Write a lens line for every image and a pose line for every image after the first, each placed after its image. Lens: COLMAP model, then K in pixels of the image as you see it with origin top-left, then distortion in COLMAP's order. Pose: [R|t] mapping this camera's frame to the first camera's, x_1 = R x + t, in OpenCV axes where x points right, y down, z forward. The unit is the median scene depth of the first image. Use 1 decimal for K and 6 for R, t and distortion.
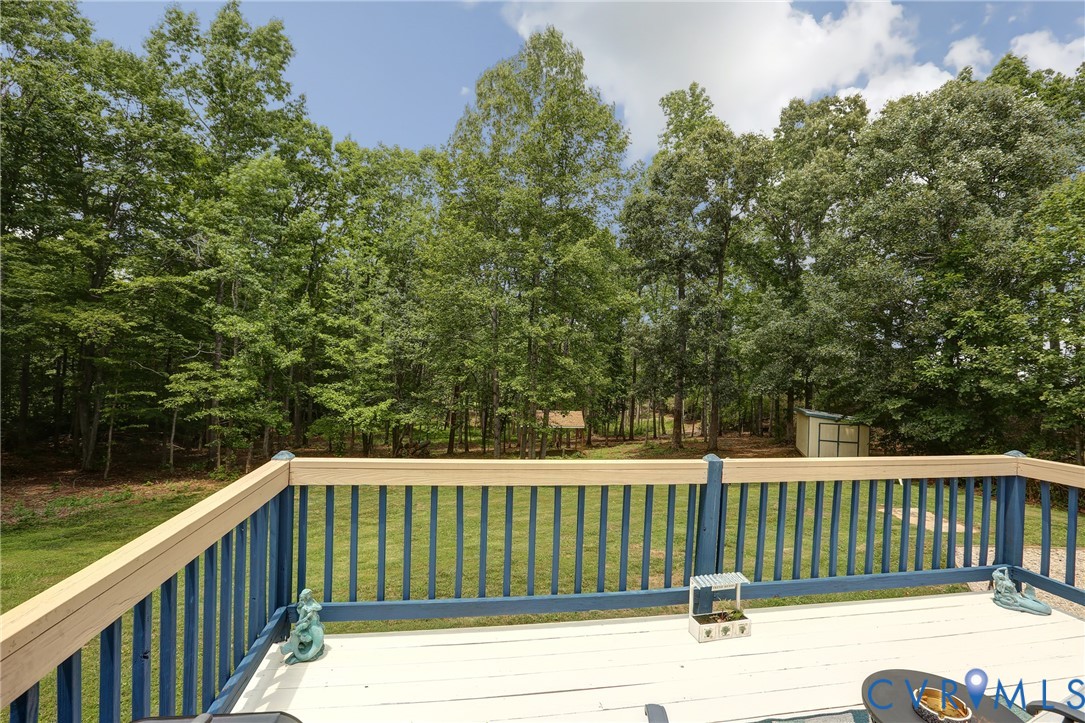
lens RADIAL K [[481.0, 0, 528.9], [0, 481.0, 351.1], [0, 0, 1]] dist [-0.017264, -0.000205]
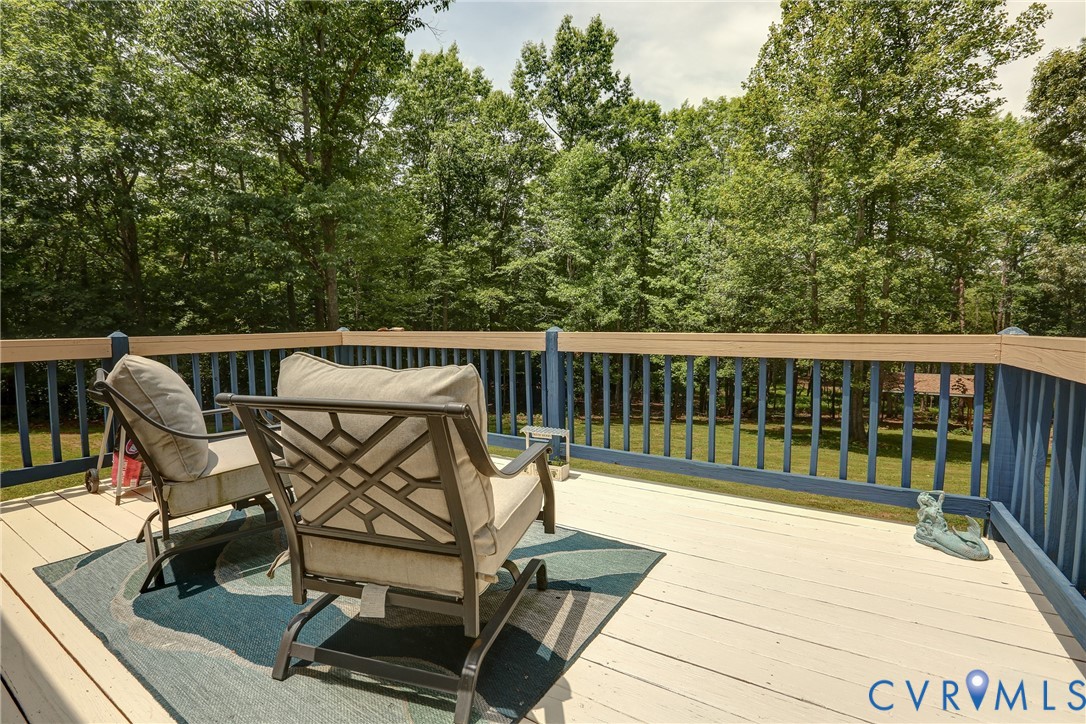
lens RADIAL K [[500.2, 0, 556.4], [0, 500.2, 357.7], [0, 0, 1]] dist [-0.061957, 0.022278]
pose [[0.737666, 0.005345, -0.675144, 0.191552], [0.043091, 0.997557, 0.054979, 0.035936], [0.673789, -0.069649, 0.735634, 0.020456]]
